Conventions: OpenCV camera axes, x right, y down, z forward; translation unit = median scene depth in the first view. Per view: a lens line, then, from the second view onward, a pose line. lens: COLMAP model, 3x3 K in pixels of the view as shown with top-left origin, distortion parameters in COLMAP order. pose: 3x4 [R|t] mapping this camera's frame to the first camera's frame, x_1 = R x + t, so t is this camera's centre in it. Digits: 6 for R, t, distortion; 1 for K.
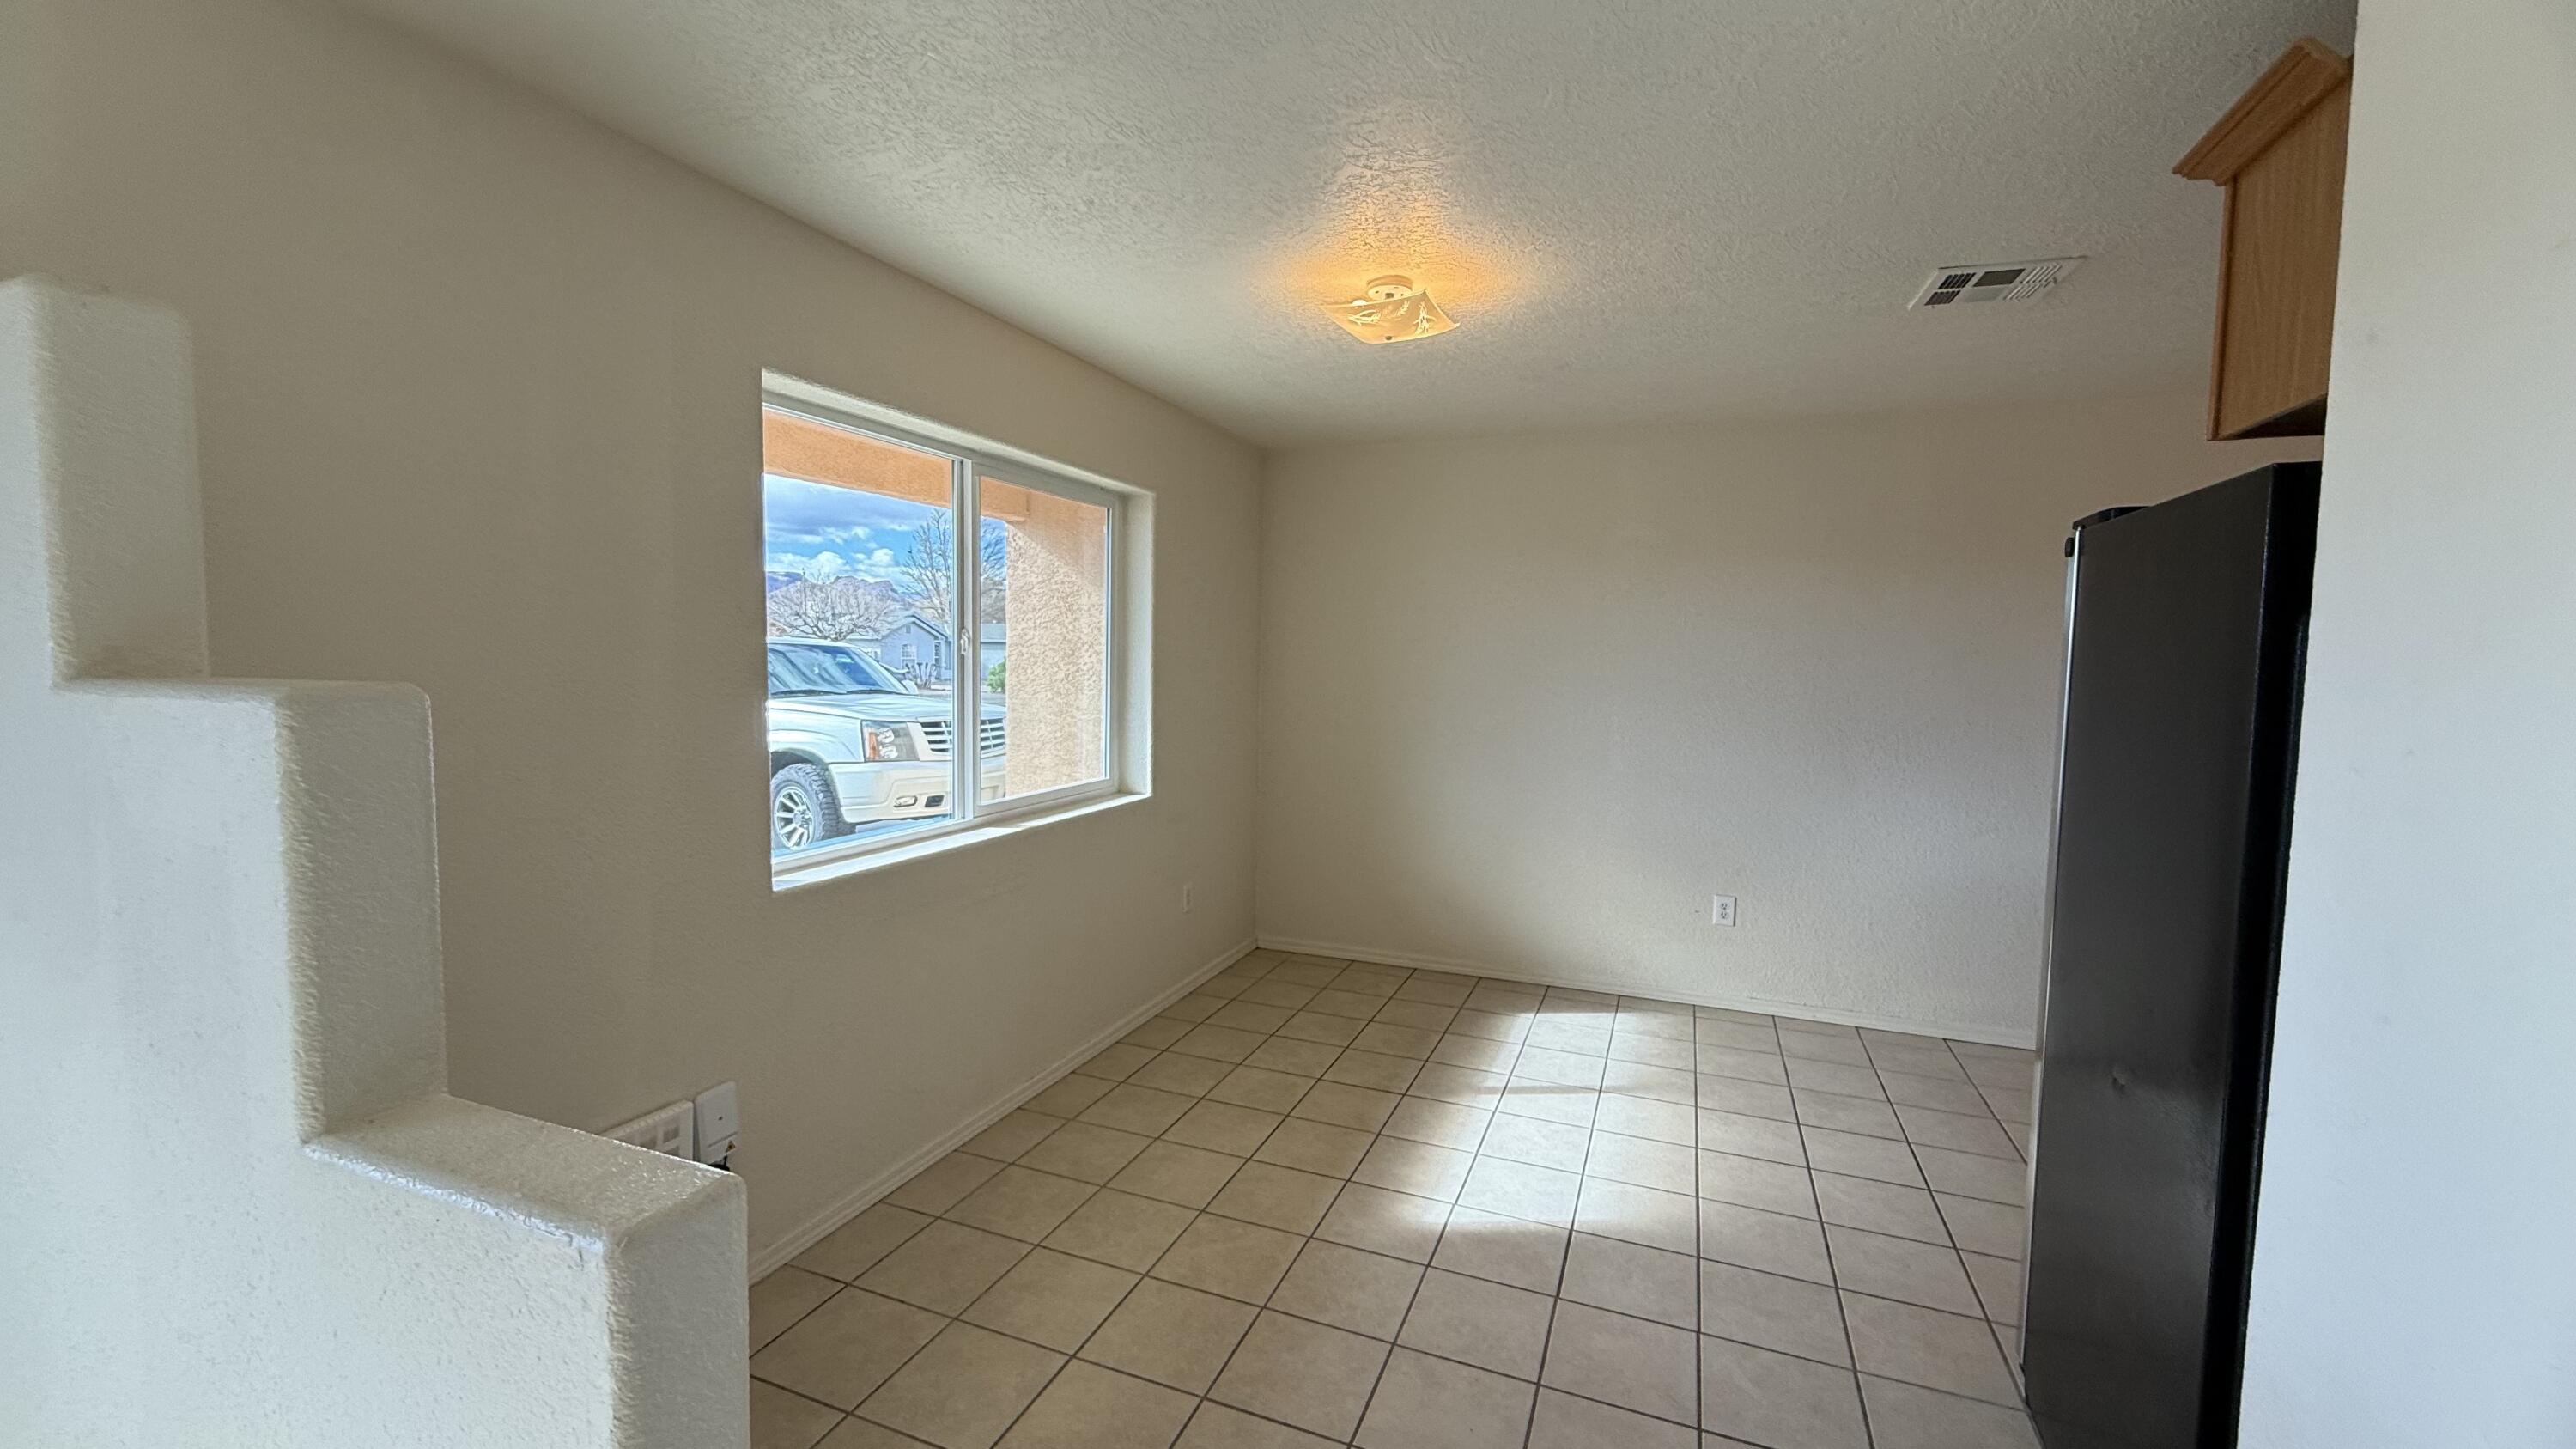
lens RADIAL K [[1015.5, 0, 1285.6], [0, 1015.5, 723.2], [0, 0, 1]] dist [0.001344, 0.000021]
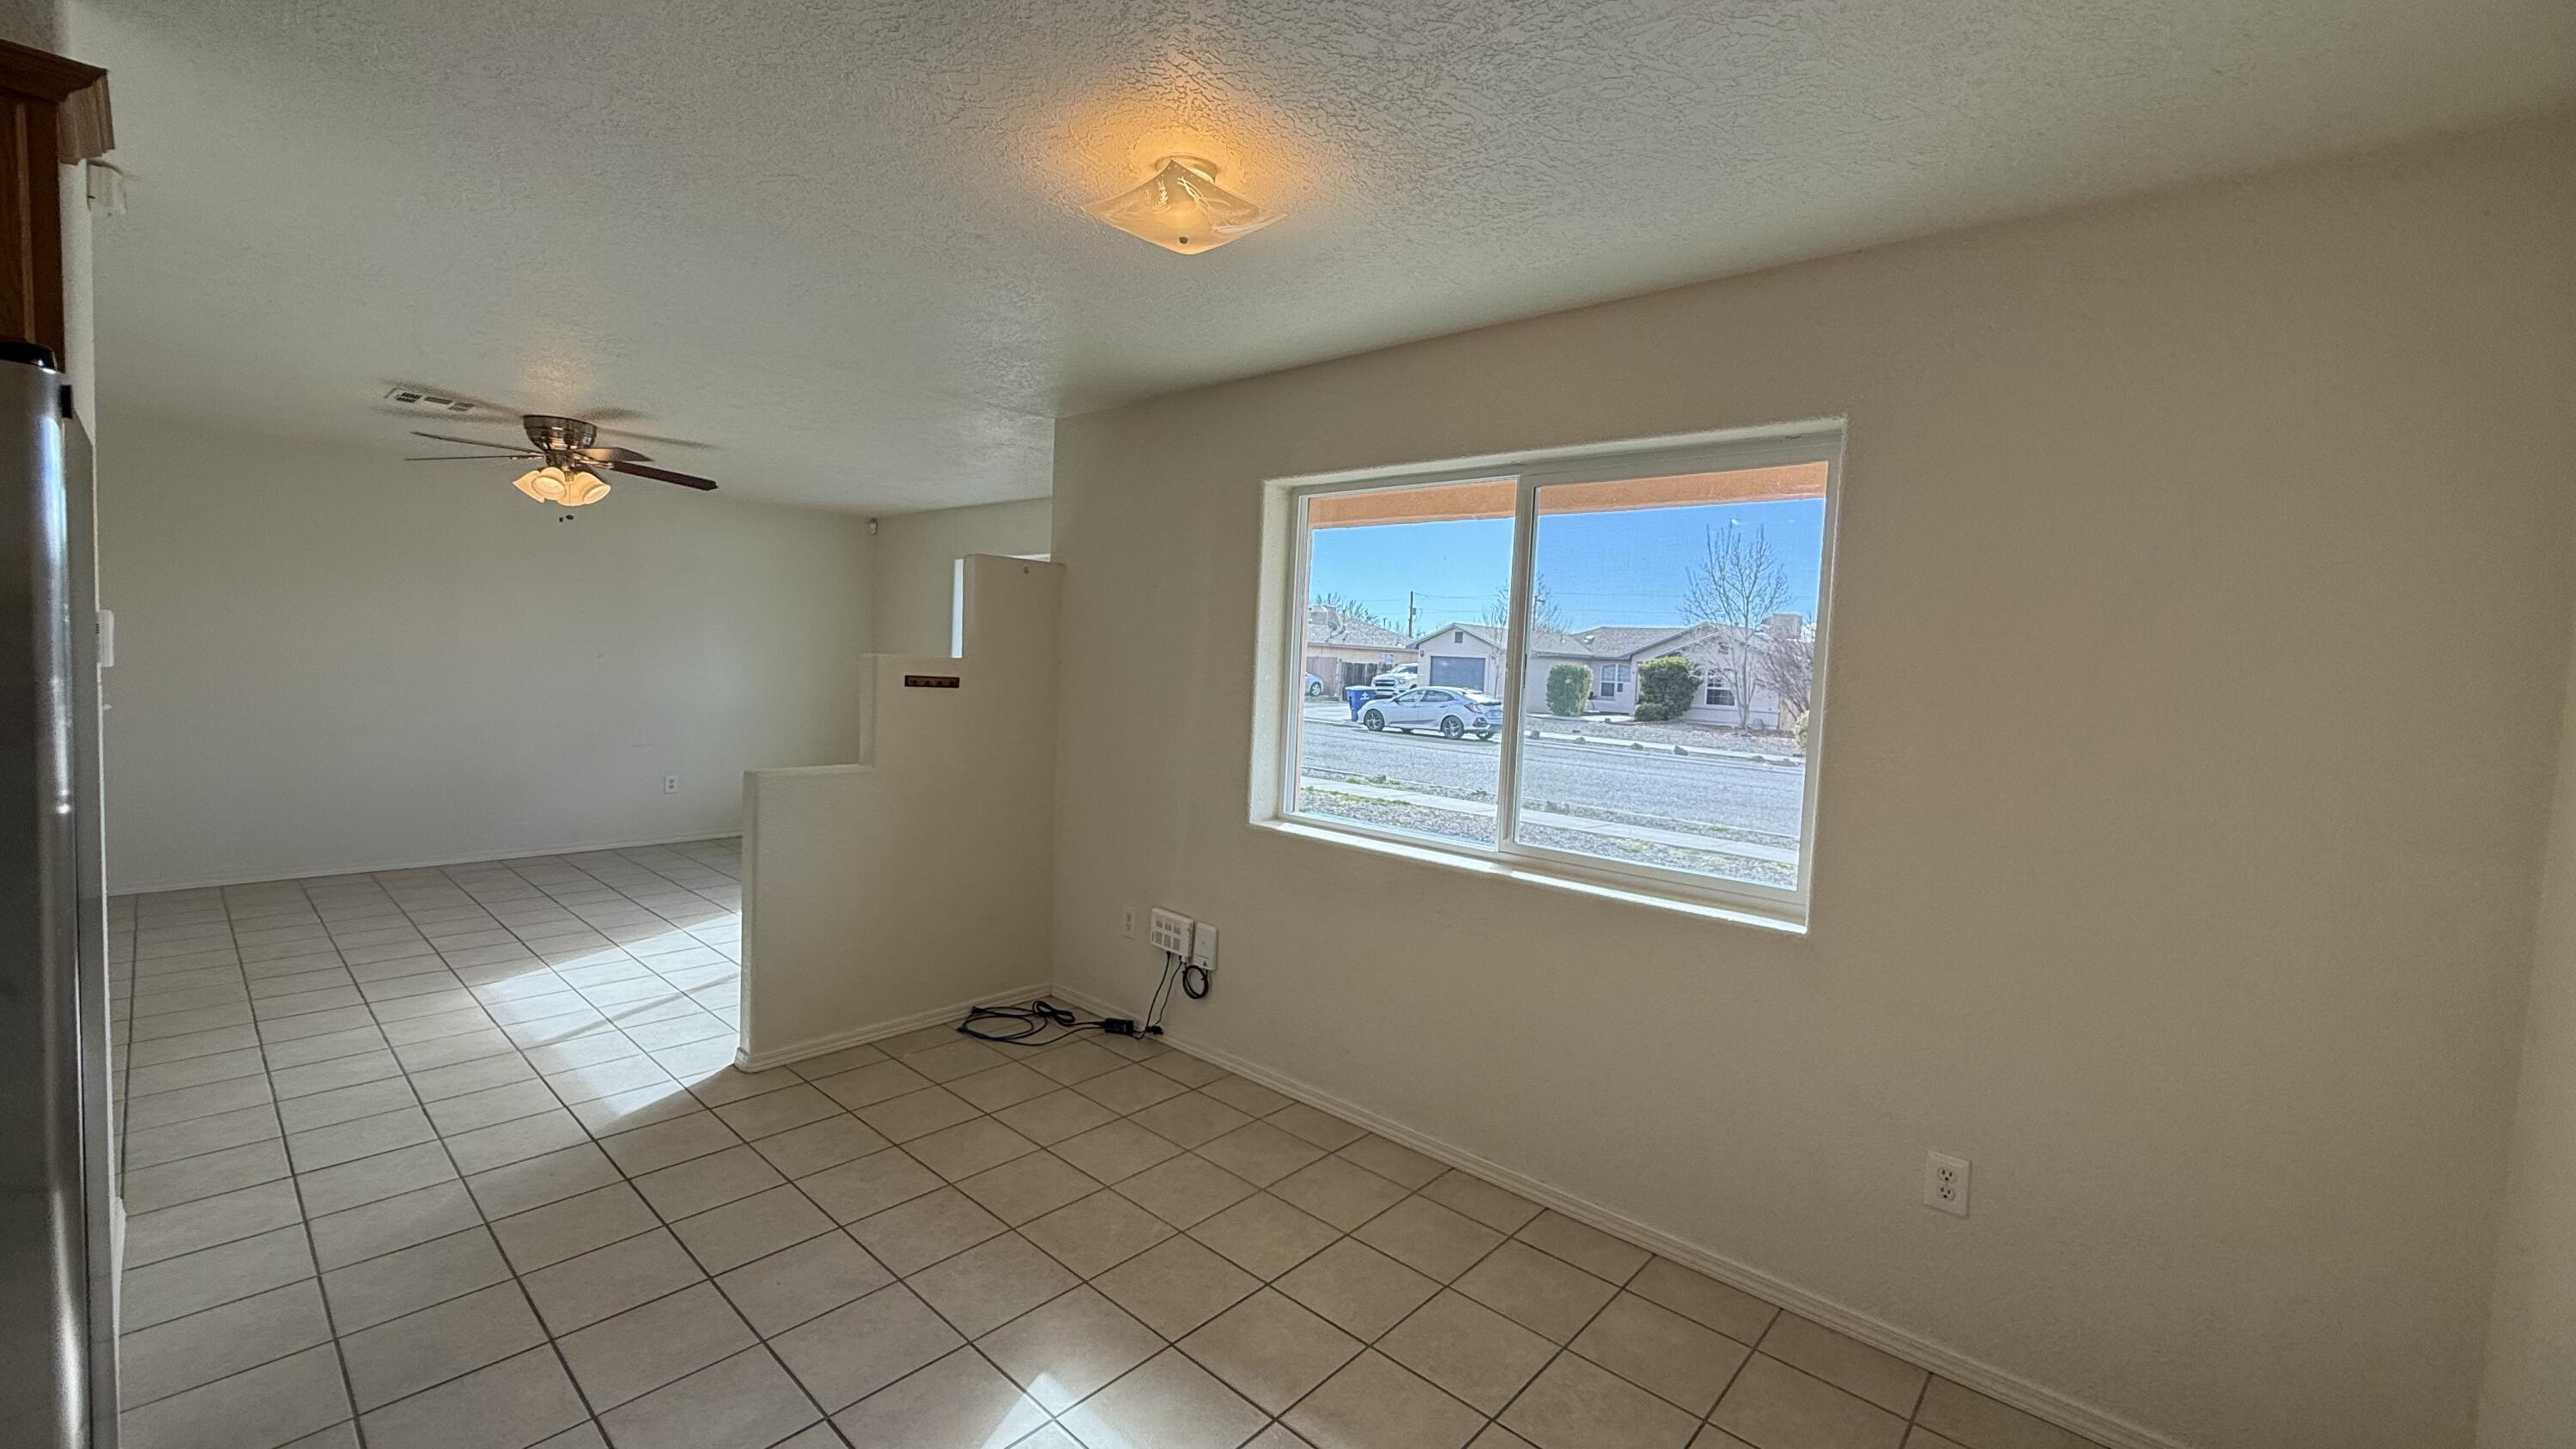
lens RADIAL K [[1015.5, 0, 1285.2], [0, 1015.5, 727.1], [0, 0, 1]] dist [0.001344, 0.000021]
pose [[-0.346112, 0.033845, -0.937583, 0.783461], [-0.111191, 0.990826, 0.076813, -0.087590], [0.931581, 0.130837, -0.339173, 1.358895]]
